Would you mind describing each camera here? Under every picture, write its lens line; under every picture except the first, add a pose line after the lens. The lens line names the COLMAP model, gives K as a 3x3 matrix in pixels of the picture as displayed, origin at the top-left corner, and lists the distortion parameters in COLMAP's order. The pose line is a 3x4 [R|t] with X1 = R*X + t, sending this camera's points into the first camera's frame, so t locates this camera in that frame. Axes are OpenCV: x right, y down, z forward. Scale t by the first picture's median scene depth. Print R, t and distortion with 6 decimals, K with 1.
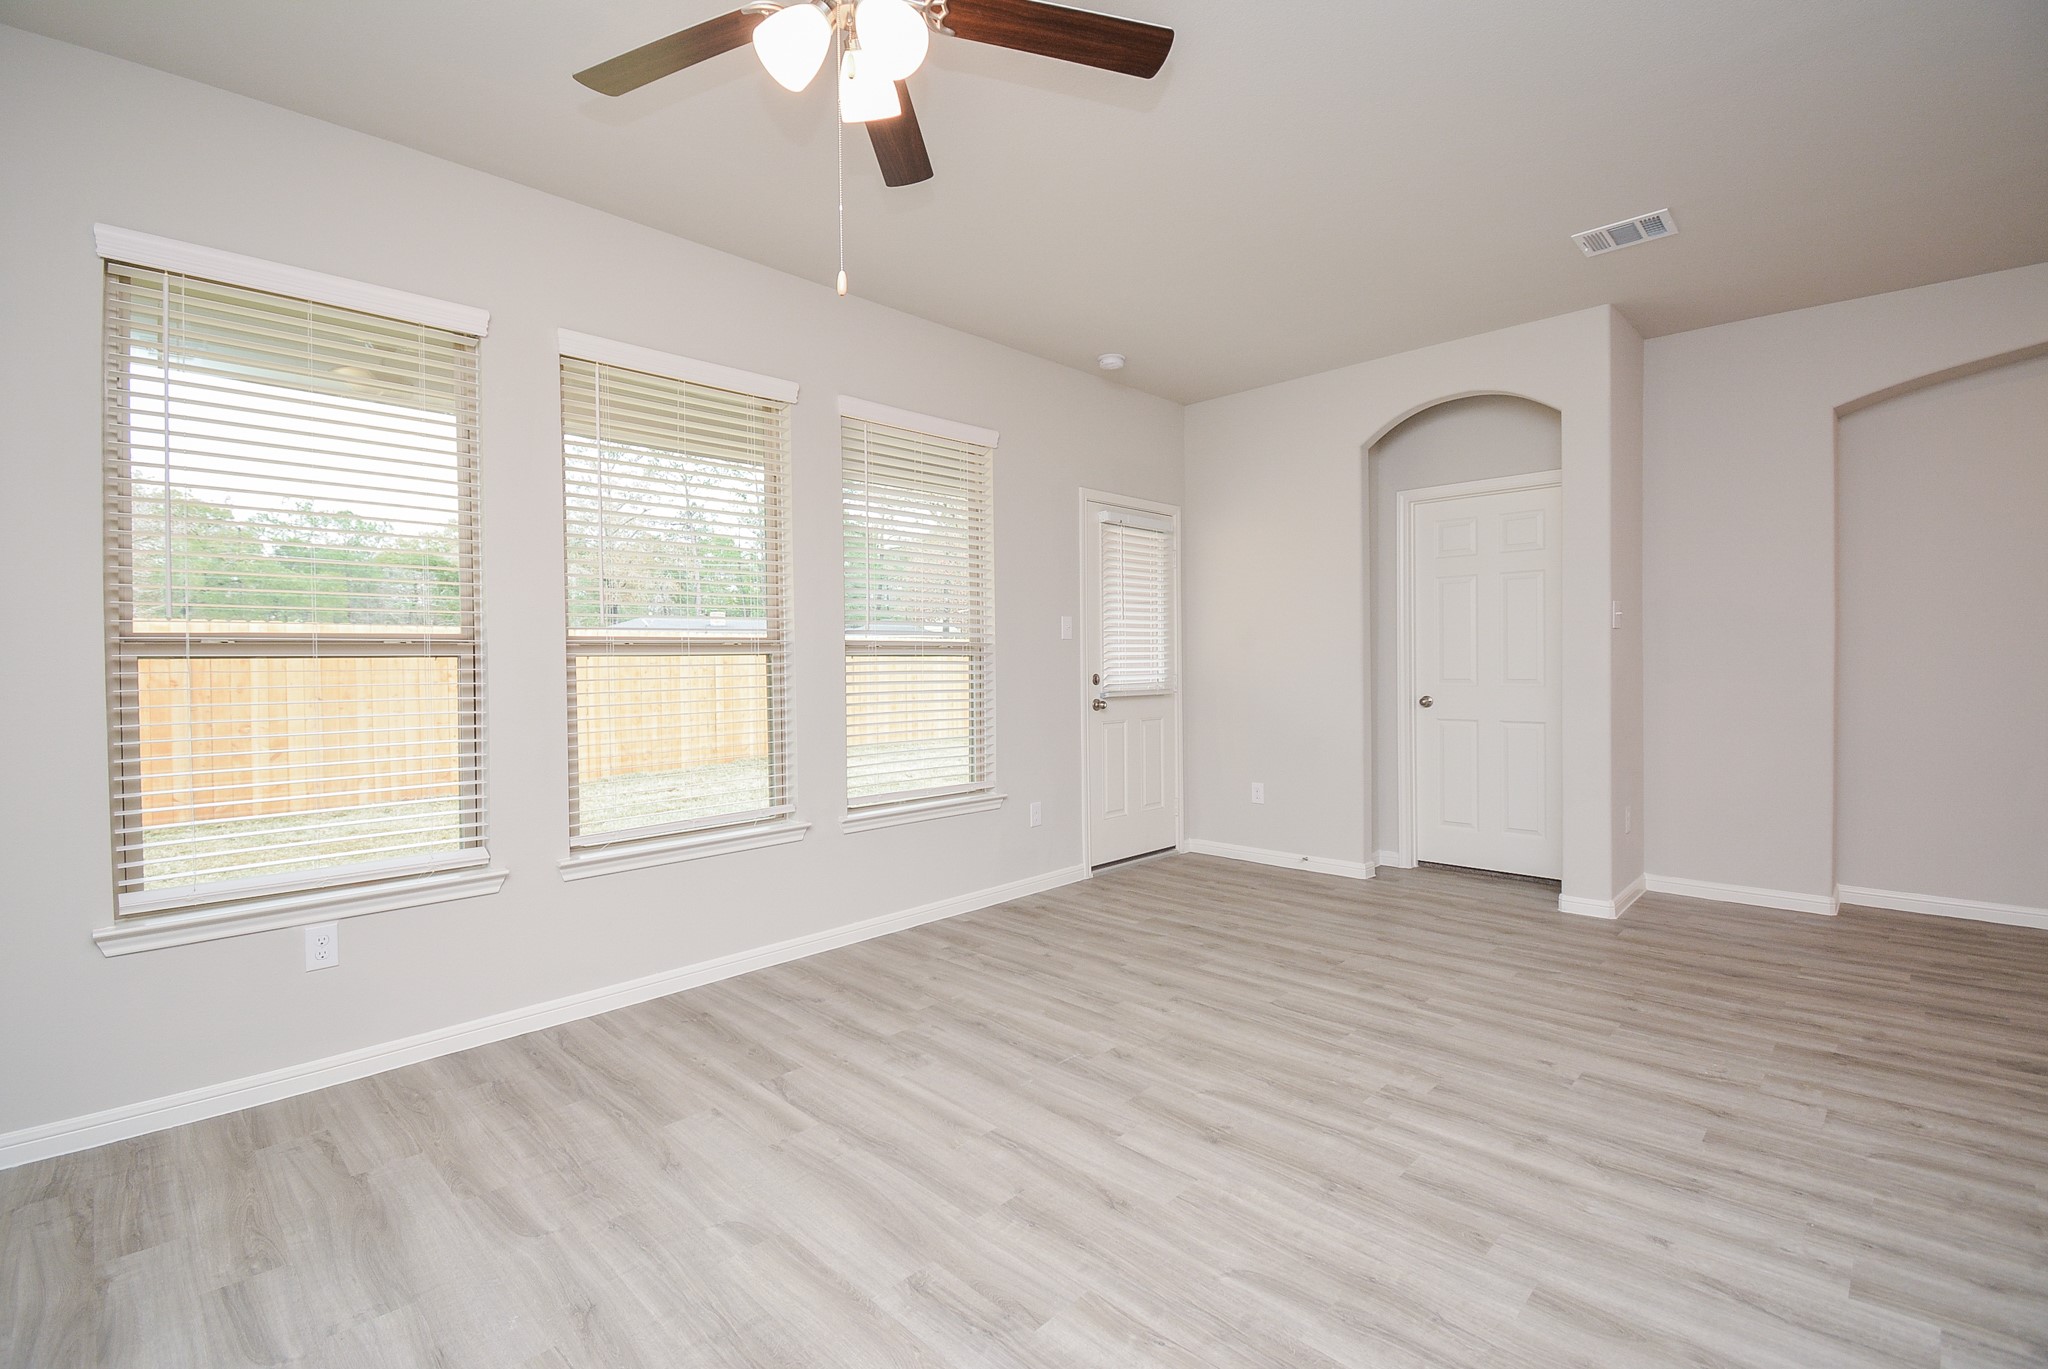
lens RADIAL K [[918.2, 0, 1007.5], [0, 918.2, 670.0], [0, 0, 1]] dist [0.021182, -0.027061]
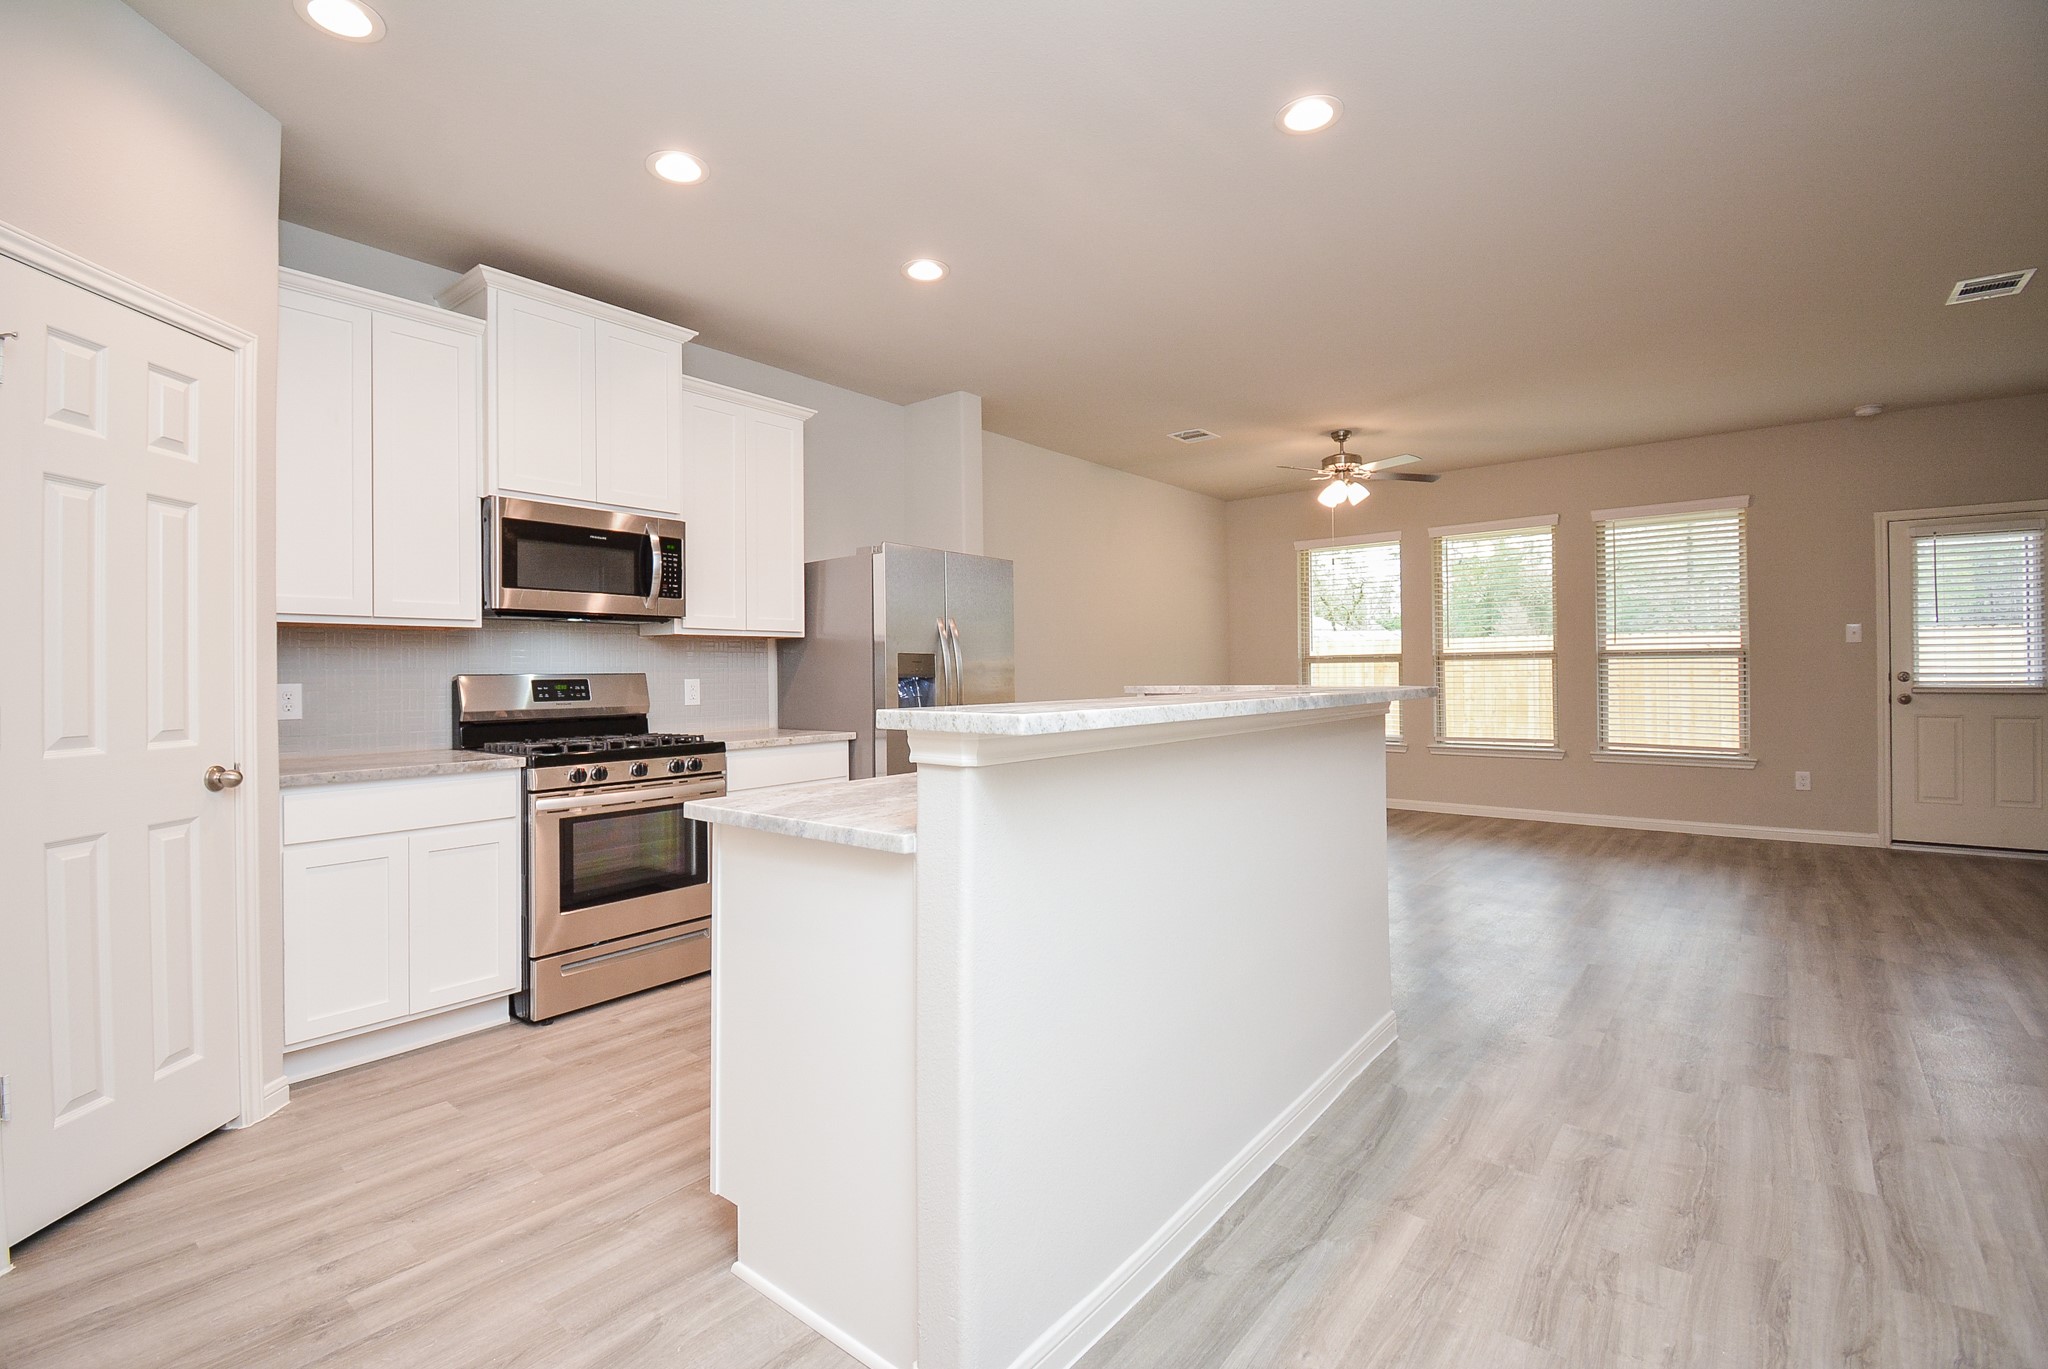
lens RADIAL K [[912.3, 0, 1011.2], [0, 912.3, 670.0], [0, 0, 1]] dist [0.018923, -0.026014]
pose [[0.096433, 0.008144, -0.995306, 1.913816], [-0.001601, 0.999967, 0.008027, -0.009085], [0.995338, 0.000819, 0.096443, -0.355490]]
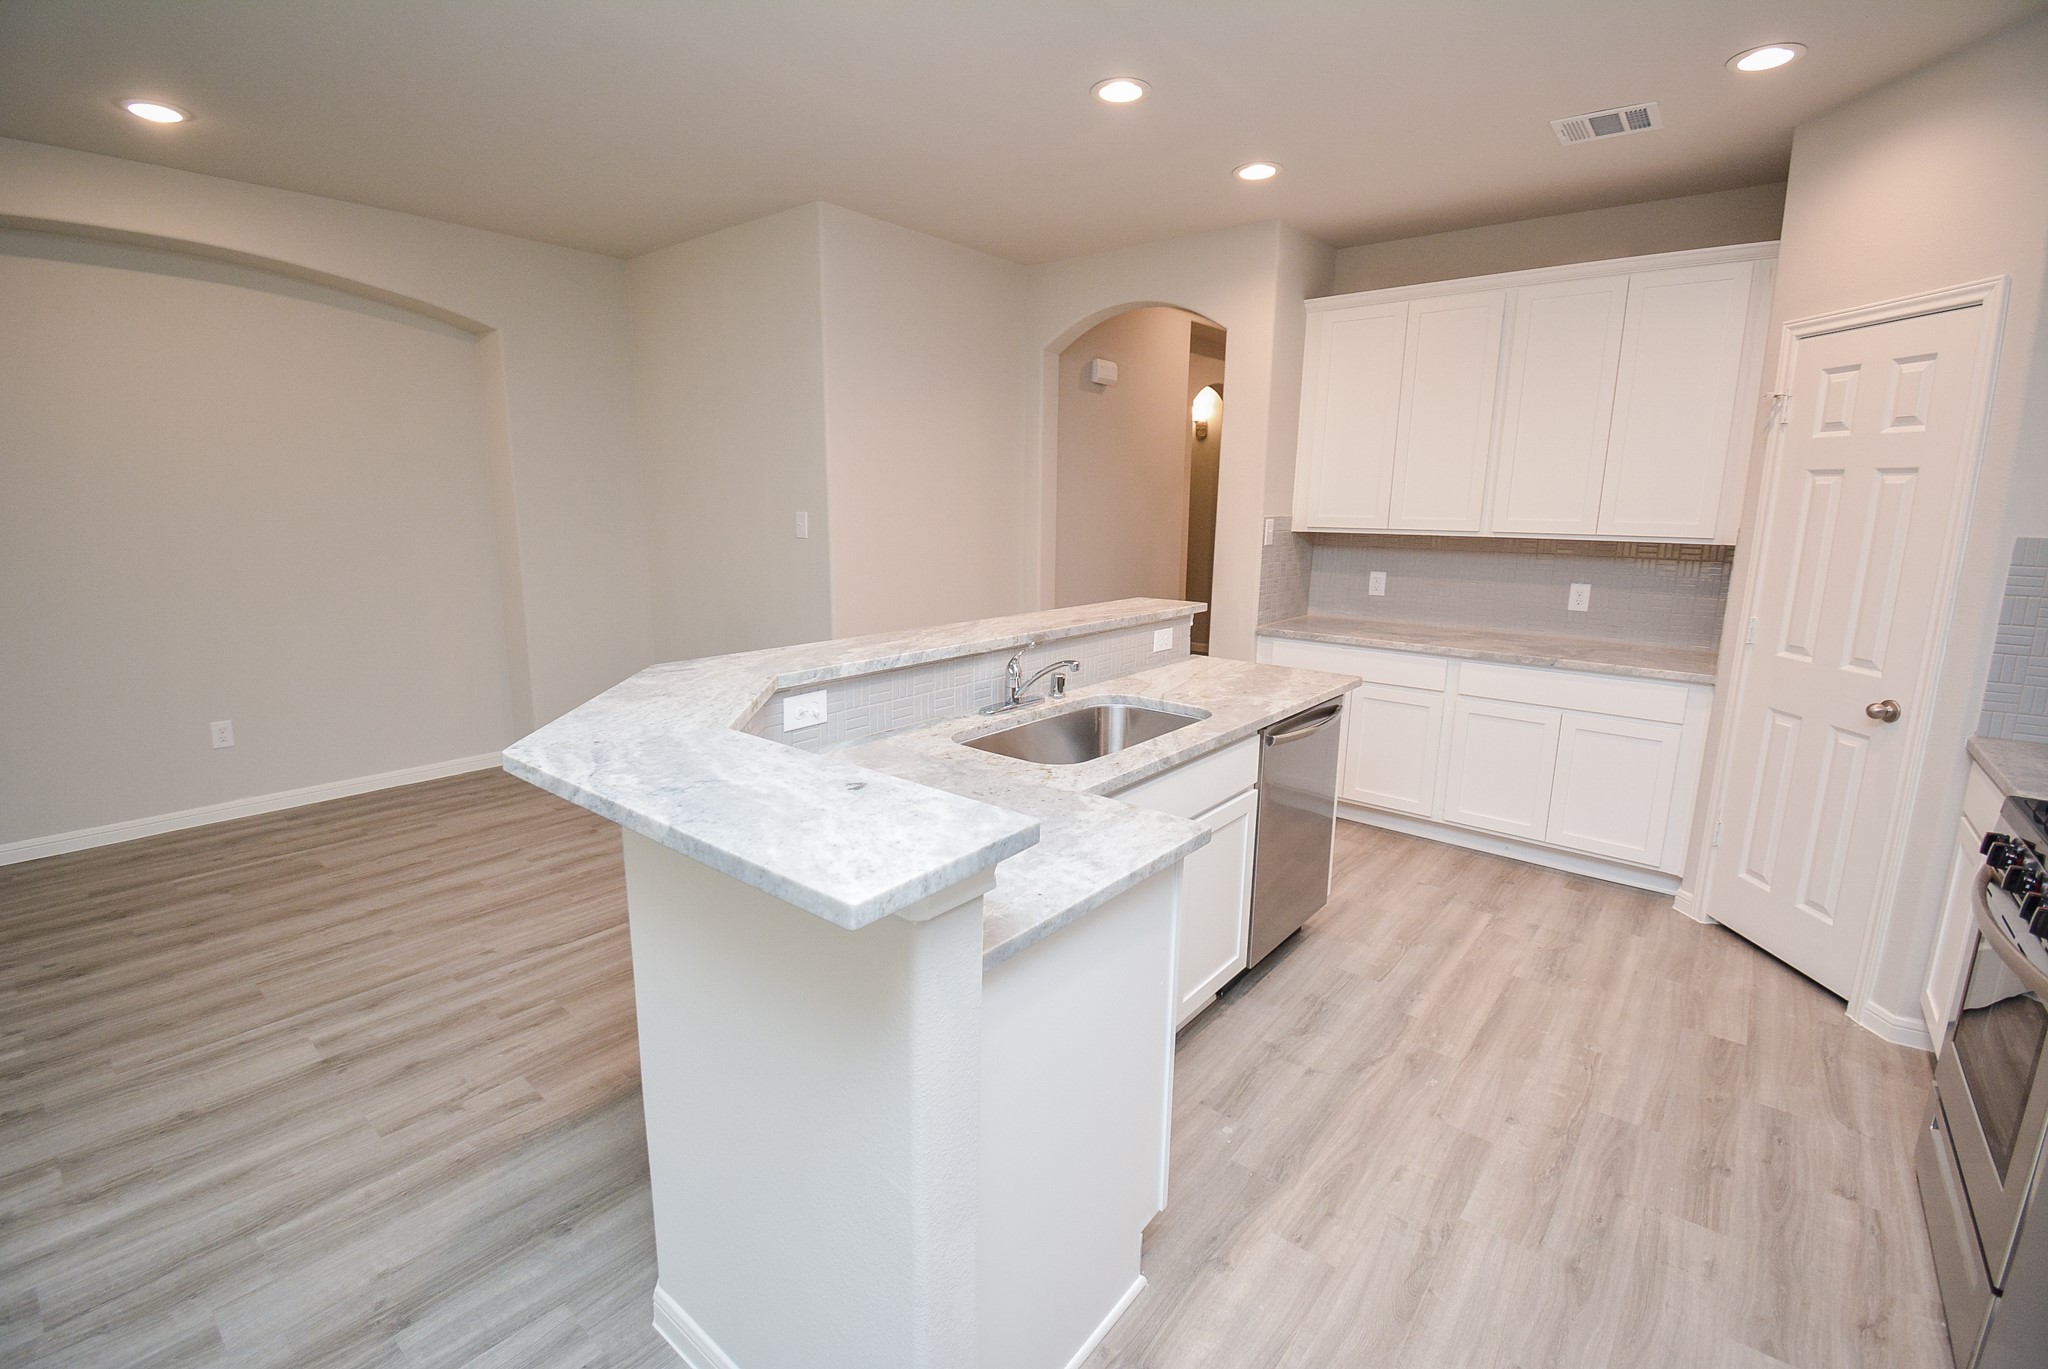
lens RADIAL K [[912.3, 0, 1011.2], [0, 912.3, 670.0], [0, 0, 1]] dist [0.018923, -0.026014]
pose [[-0.093230, -0.173294, 0.980448, 0.266010], [0.000916, 0.984721, 0.174136, -0.103909], [-0.995644, 0.017132, -0.091646, -0.020818]]
